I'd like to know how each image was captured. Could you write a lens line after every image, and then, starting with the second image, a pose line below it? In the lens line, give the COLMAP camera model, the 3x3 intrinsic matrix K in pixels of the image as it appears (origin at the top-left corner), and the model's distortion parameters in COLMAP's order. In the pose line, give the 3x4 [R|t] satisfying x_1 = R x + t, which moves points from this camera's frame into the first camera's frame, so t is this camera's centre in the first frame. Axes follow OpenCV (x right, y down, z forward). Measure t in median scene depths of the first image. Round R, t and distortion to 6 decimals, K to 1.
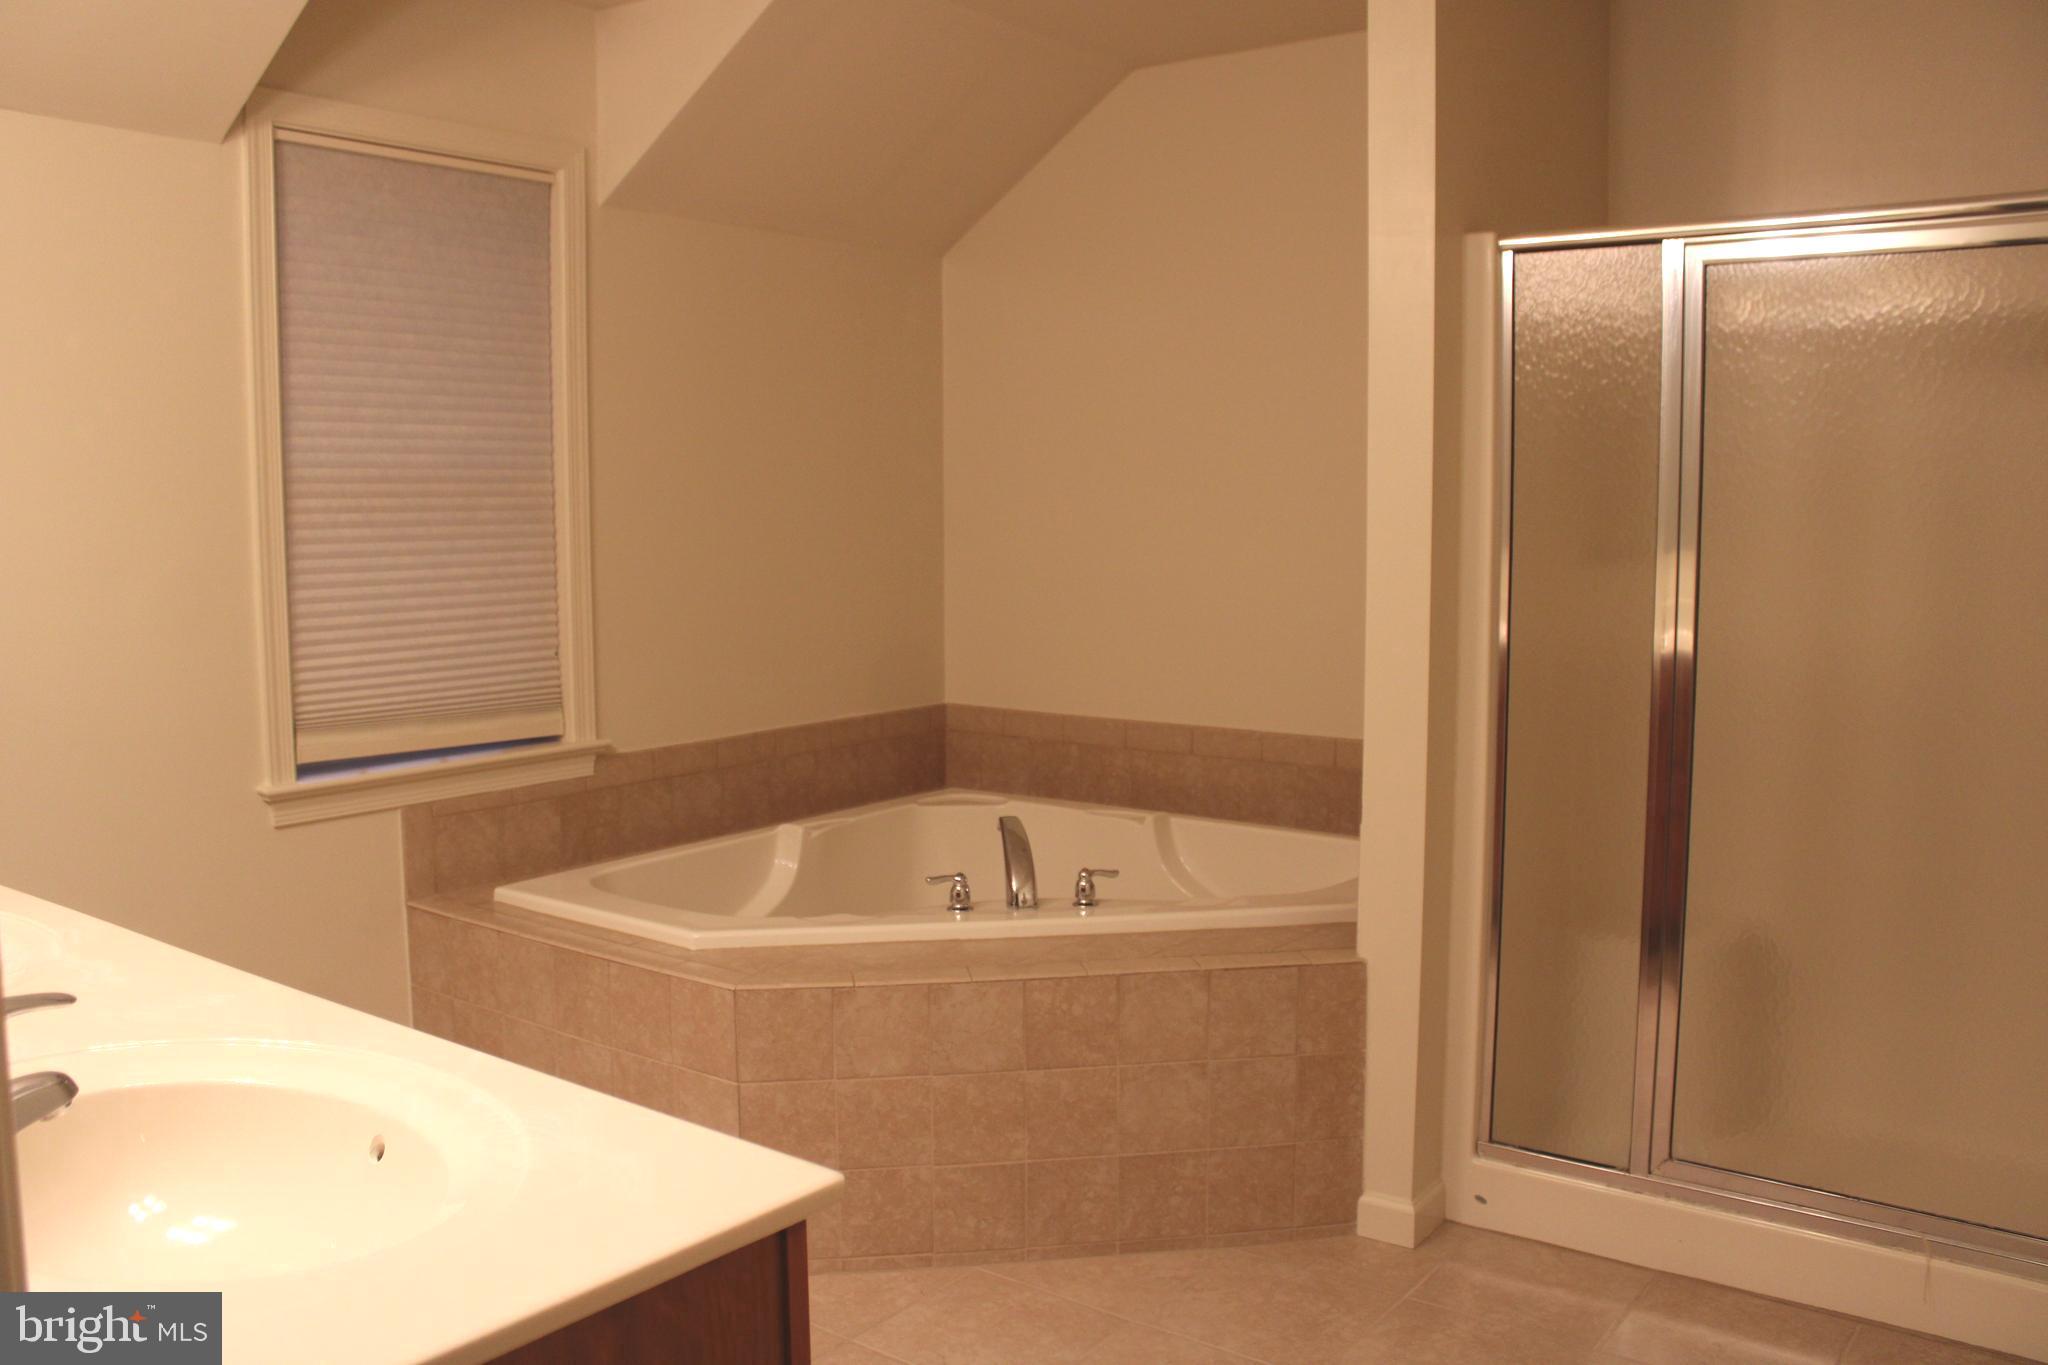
lens RADIAL K [[1712.4, 0, 1024.0], [0, 1712.4, 682.5], [0, 0, 1]] dist [-0.172446, 0.163127]
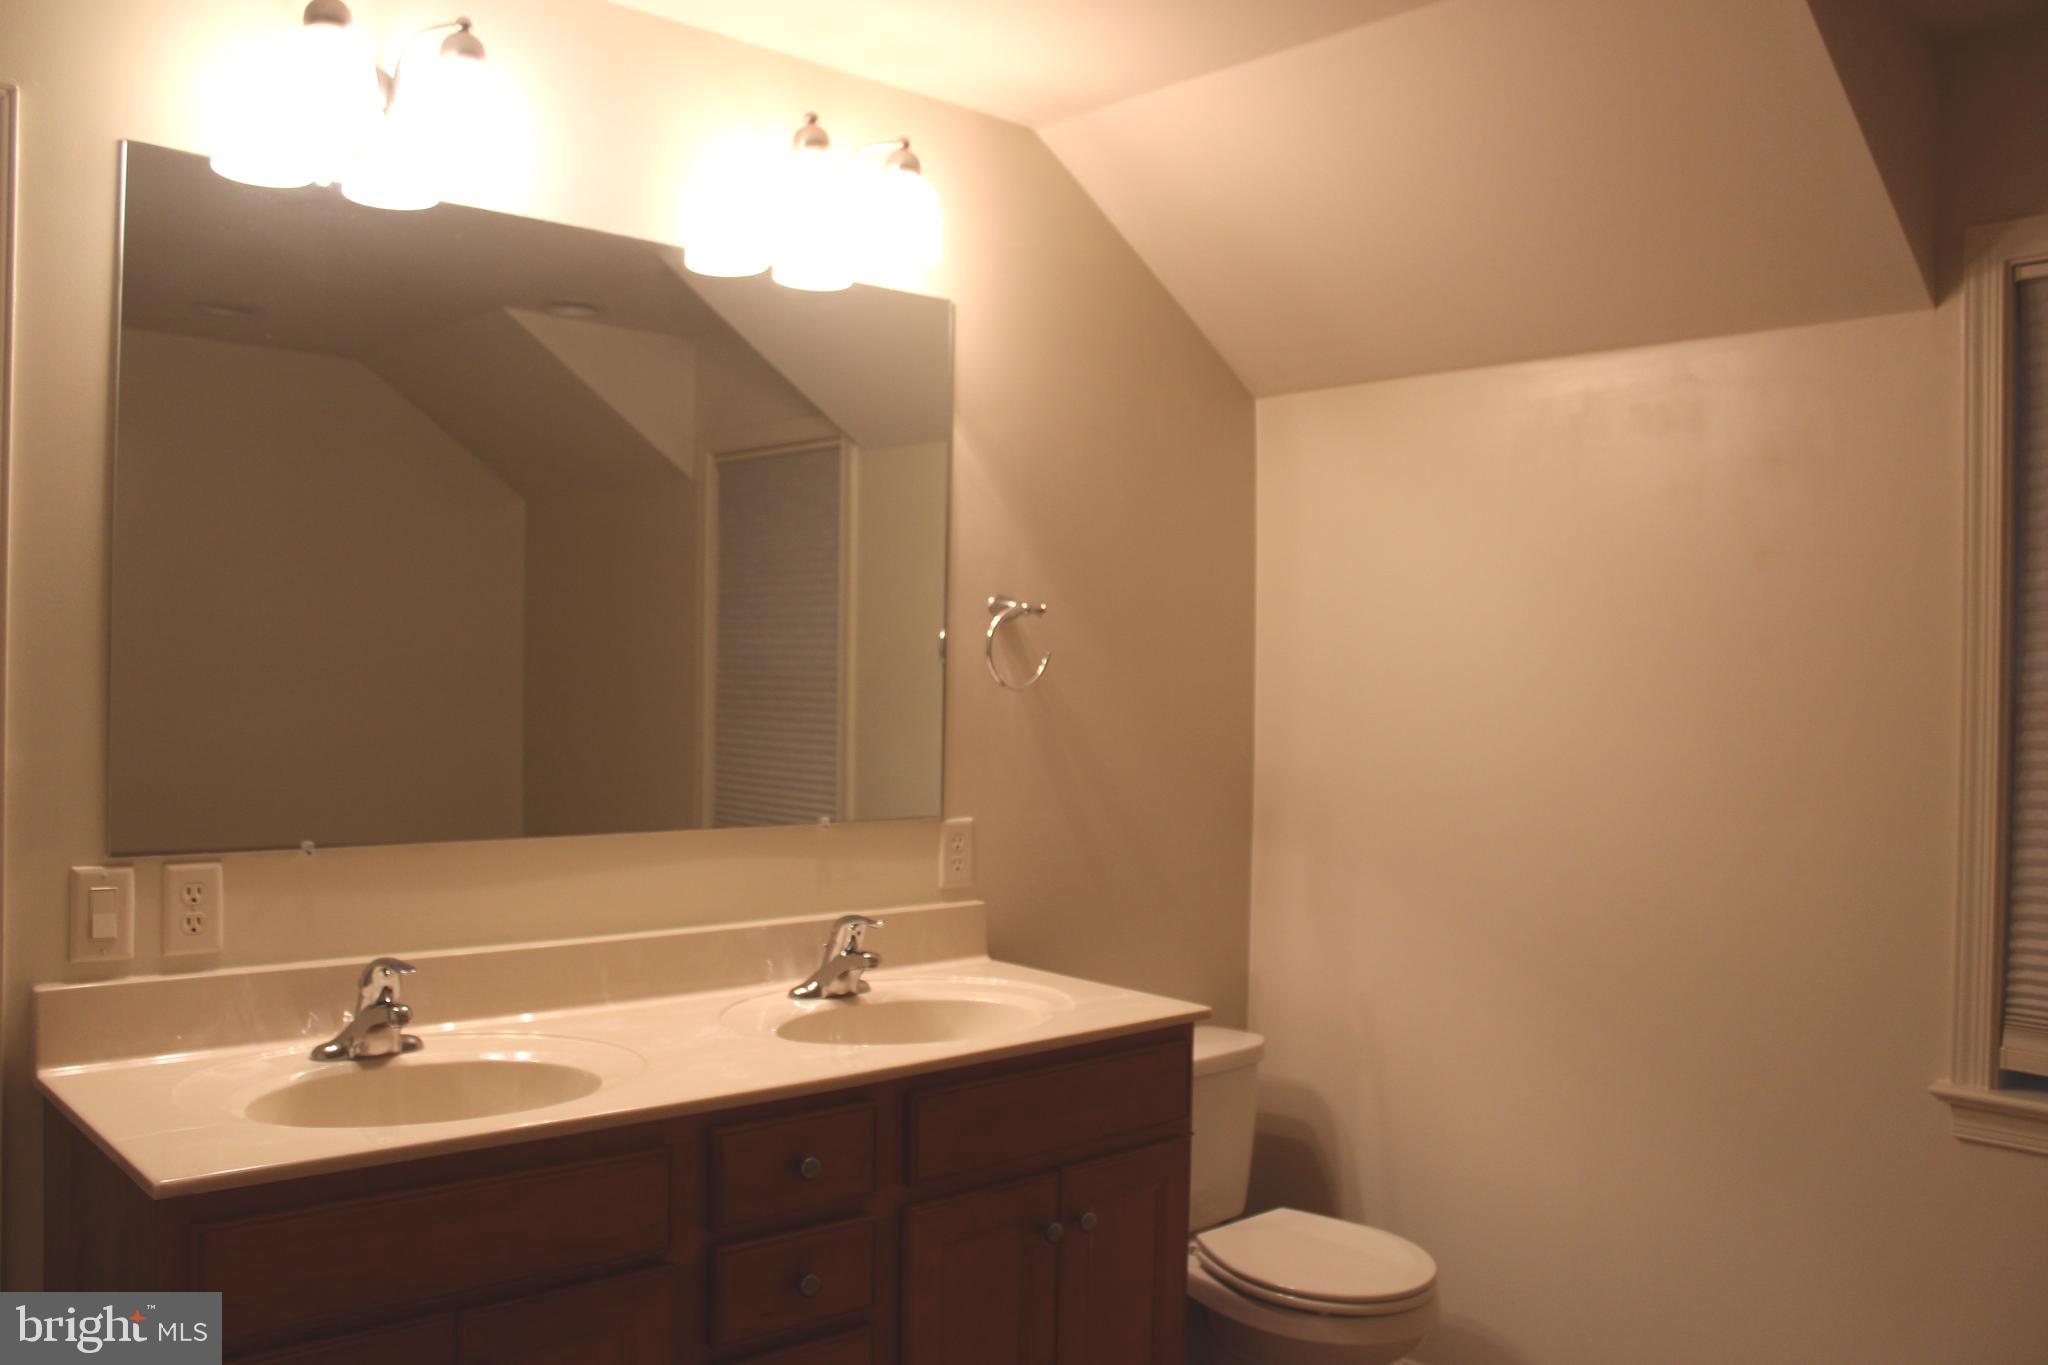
lens RADIAL K [[1712.4, 0, 1024.0], [0, 1712.4, 682.5], [0, 0, 1]] dist [-0.172446, 0.163127]
pose [[-0.173049, 0.006826, -0.984890, 0.400655], [-0.115993, 0.992876, 0.027261, -0.100291], [0.978059, 0.118958, -0.171024, 0.673397]]
